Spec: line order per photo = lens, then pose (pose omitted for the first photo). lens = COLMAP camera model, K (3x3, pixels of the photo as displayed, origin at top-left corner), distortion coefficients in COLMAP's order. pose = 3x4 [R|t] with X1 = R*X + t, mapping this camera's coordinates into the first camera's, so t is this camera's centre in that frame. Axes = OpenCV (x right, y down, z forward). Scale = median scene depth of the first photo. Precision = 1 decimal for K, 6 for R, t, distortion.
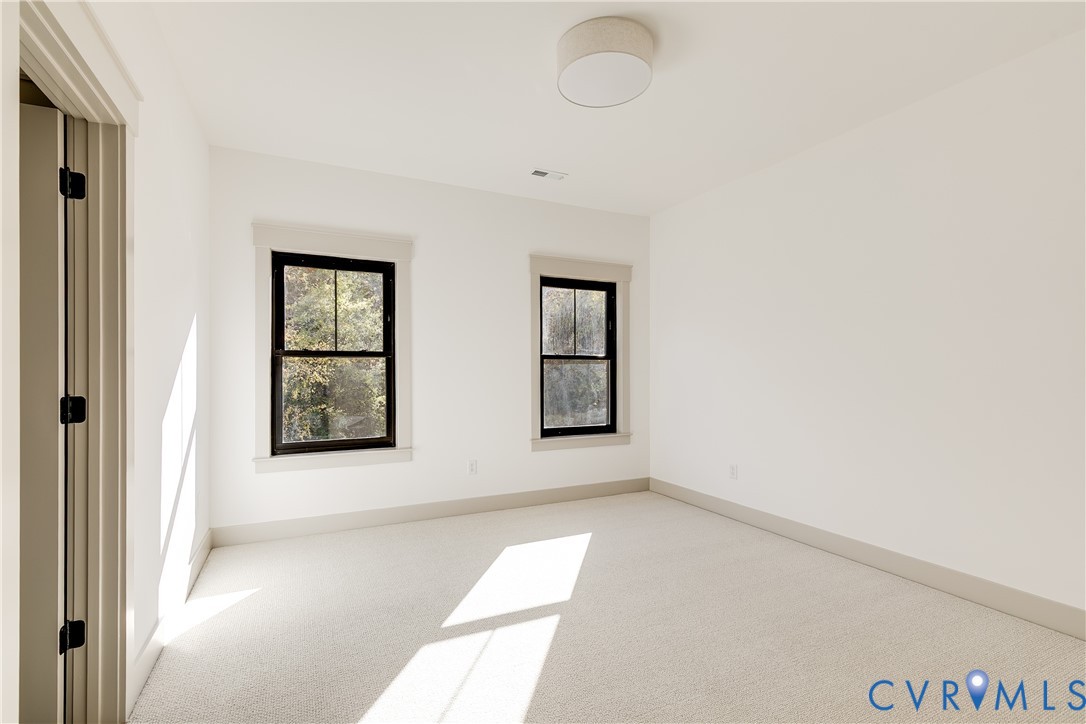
lens RADIAL K [[500.8, 0, 547.3], [0, 500.8, 364.9], [0, 0, 1]] dist [0.003462, 0.000871]
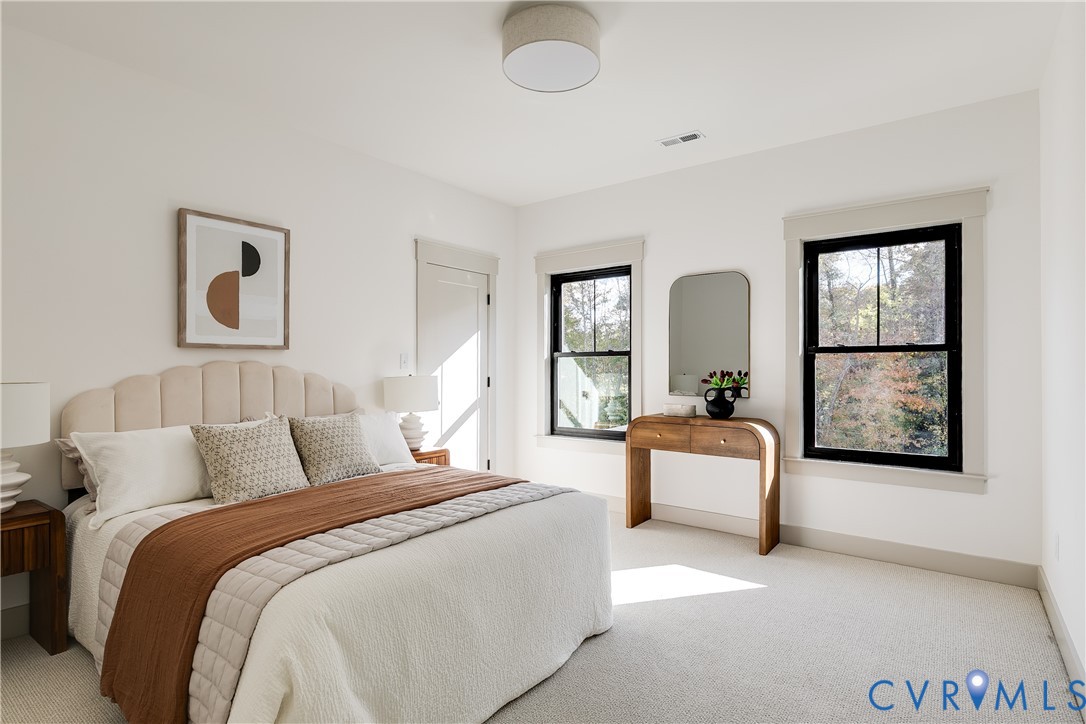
lens RADIAL K [[569.9, 0, 548.8], [0, 569.9, 359.1], [0, 0, 1]] dist [-0.001572, -0.000390]
pose [[0.445975, -0.015500, -0.894911, 0.528619], [0.009899, 0.999874, -0.012385, 0.004076], [0.894991, -0.003335, 0.446073, 0.249447]]
